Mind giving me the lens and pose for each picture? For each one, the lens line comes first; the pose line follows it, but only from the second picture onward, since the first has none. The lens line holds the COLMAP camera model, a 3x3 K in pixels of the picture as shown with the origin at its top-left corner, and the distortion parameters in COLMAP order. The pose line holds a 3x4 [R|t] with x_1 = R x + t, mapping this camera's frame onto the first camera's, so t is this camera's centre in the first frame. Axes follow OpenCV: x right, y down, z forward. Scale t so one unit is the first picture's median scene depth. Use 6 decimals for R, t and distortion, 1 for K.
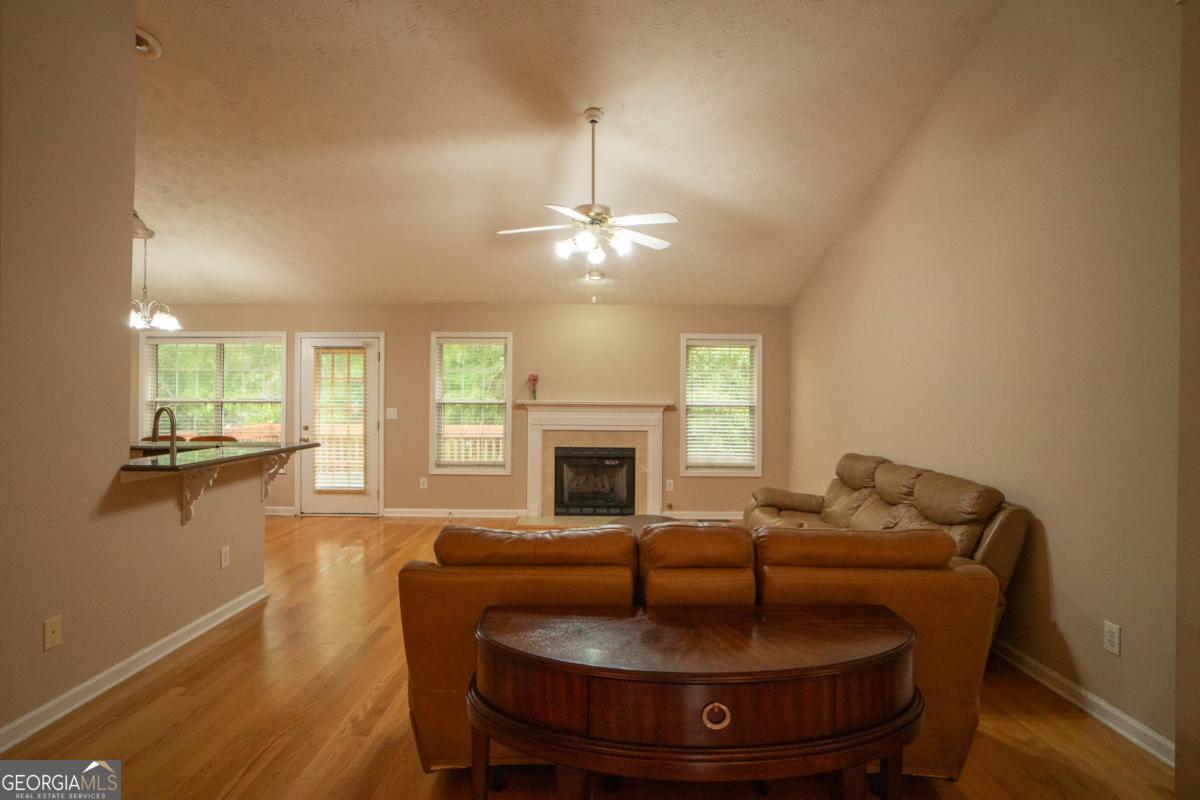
lens RADIAL K [[619.7, 0, 587.0], [0, 619.7, 399.5], [0, 0, 1]] dist [-0.044793, 0.030425]
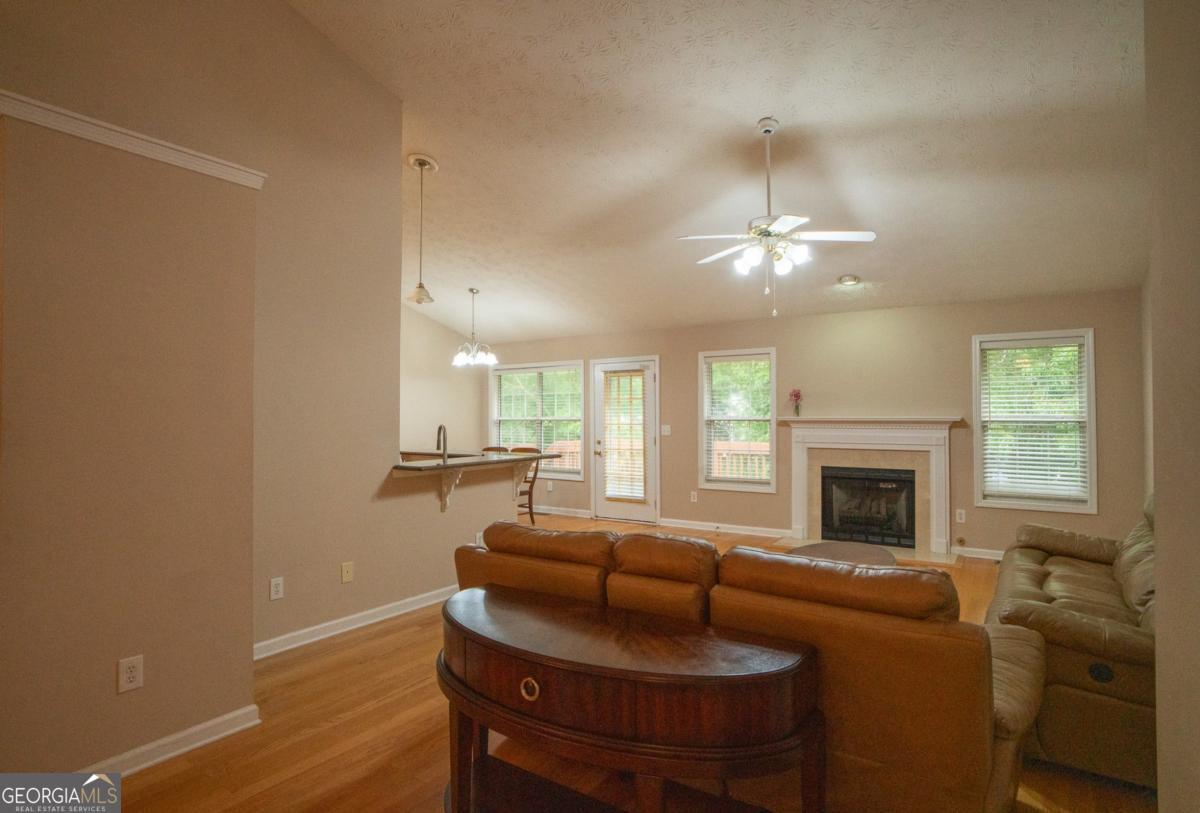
lens RADIAL K [[631.4, 0, 595.0], [0, 631.4, 405.5], [0, 0, 1]] dist [-0.022902, 0.000346]
pose [[0.832655, -0.017865, -0.553504, 0.192562], [0.008693, 0.999778, -0.019192, -0.000022], [0.553724, 0.011169, 0.832625, 0.012871]]
